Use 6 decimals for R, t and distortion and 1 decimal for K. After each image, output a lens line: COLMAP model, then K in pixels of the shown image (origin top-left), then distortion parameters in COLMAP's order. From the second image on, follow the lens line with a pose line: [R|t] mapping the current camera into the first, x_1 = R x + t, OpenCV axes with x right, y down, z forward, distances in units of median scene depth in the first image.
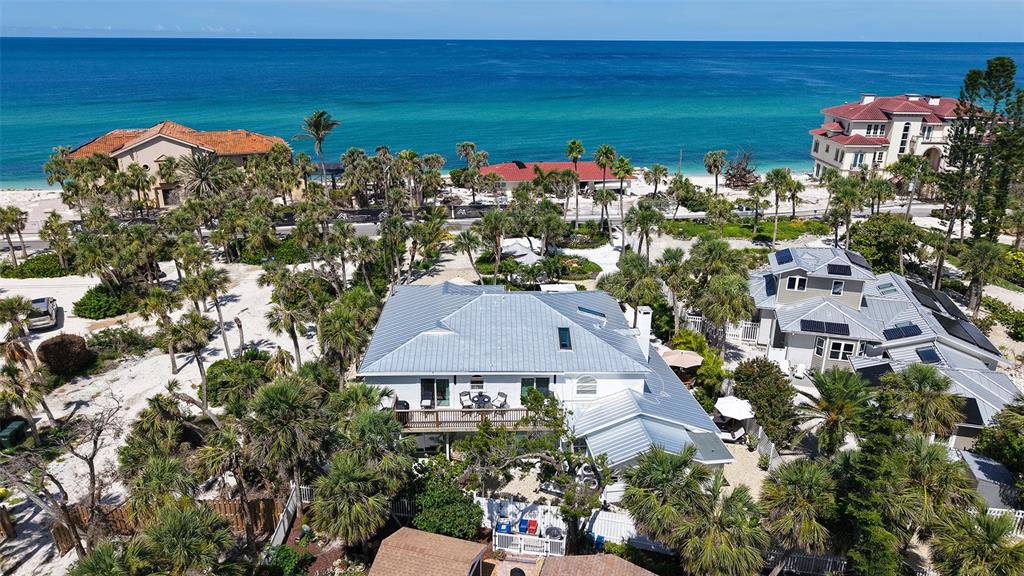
lens RADIAL K [[685.1, 0, 512.0], [0, 685.1, 288.0], [0, 0, 1]] dist [0.033962, -0.035311]
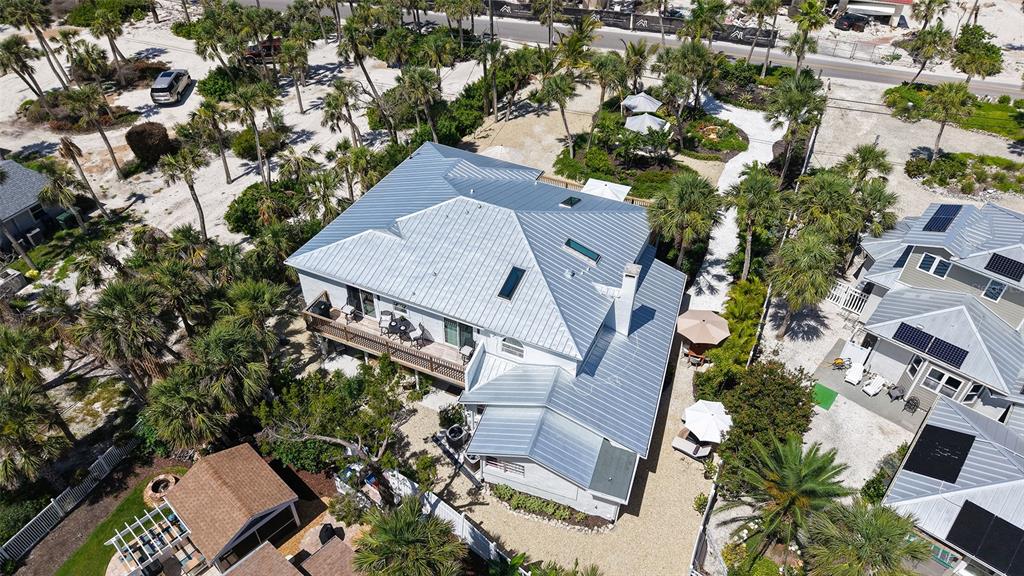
lens RADIAL K [[685.1, 0, 512.0], [0, 685.1, 288.0], [0, 0, 1]] dist [0.033962, -0.035311]
pose [[0.895746, 0.292068, -0.335163, 0.284286], [-0.160922, 0.915805, 0.367976, -0.180106], [0.414418, -0.275678, 0.867329, 0.227189]]
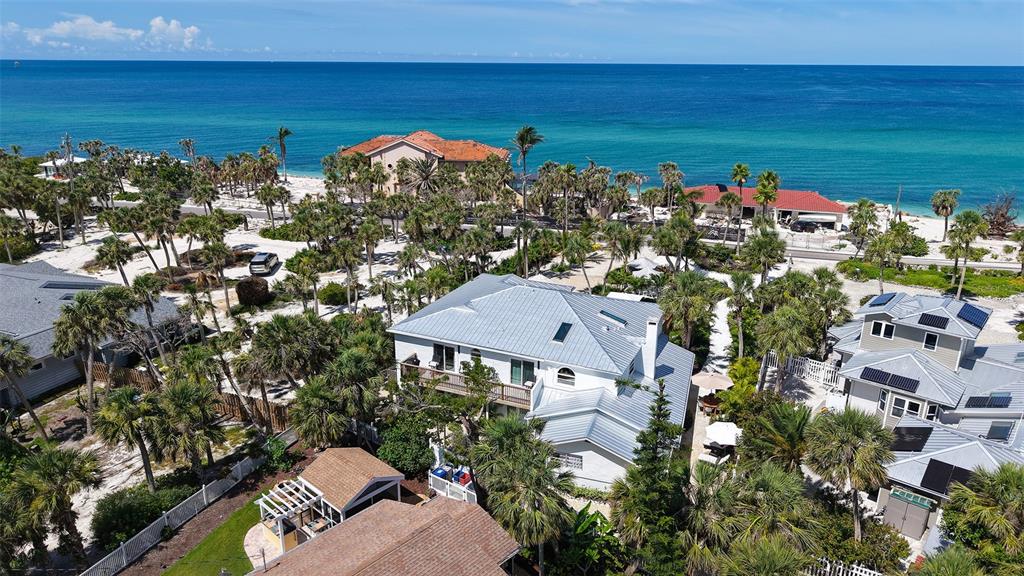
lens RADIAL K [[685.1, 0, 512.0], [0, 685.1, 288.0], [0, 0, 1]] dist [0.033962, -0.035311]
pose [[0.901022, 0.137233, -0.411494, 0.354891], [-0.150511, 0.988608, 0.000136, 0.012912], [0.406825, 0.061811, 0.911413, -0.024640]]
